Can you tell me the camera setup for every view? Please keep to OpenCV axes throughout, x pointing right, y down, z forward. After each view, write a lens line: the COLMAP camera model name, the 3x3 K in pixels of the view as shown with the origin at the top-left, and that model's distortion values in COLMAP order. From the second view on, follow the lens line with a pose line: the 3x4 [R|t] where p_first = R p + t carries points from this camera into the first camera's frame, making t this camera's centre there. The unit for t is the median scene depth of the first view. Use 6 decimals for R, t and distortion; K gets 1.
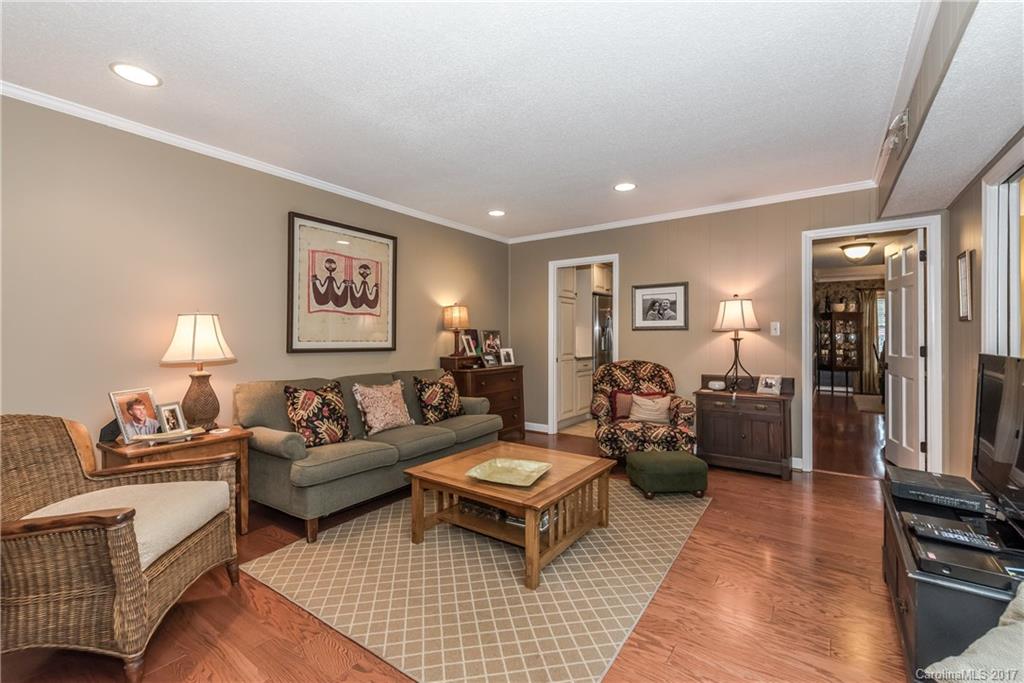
lens RADIAL K [[443.6, 0, 510.0], [0, 443.6, 340.8], [0, 0, 1]] dist [0.004129, -0.002611]
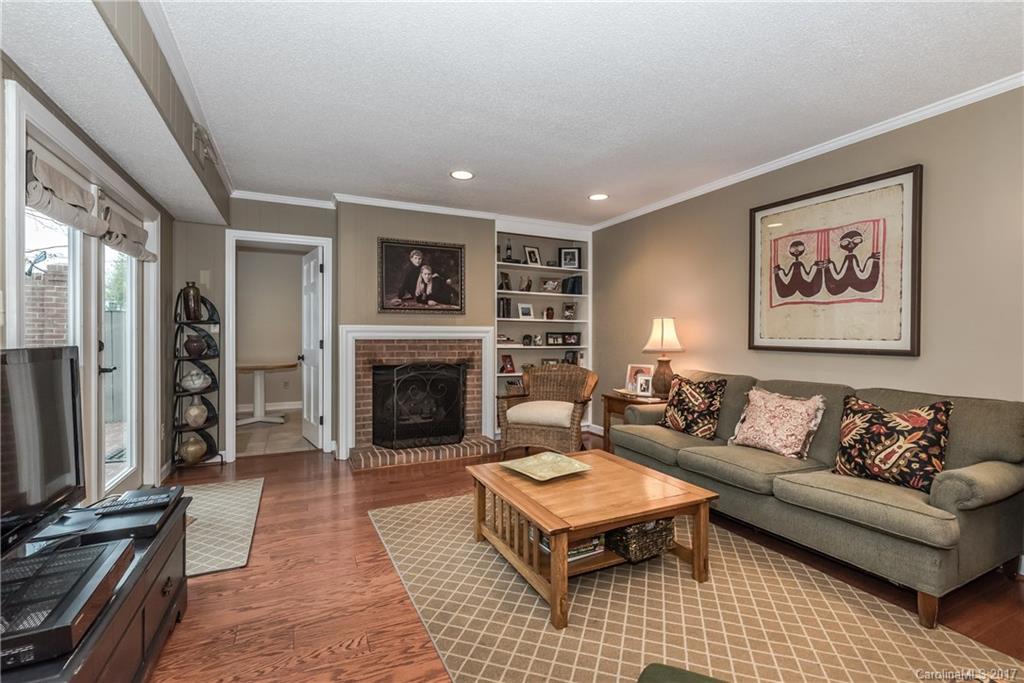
lens RADIAL K [[443.6, 0, 512.2], [0, 443.6, 341.1], [0, 0, 1]] dist [0.004129, -0.002611]
pose [[-0.471882, 0.006982, -0.881634, 0.600415], [-0.013810, 0.999787, 0.015310, 0.000362], [0.881554, 0.019400, -0.471685, 0.924557]]
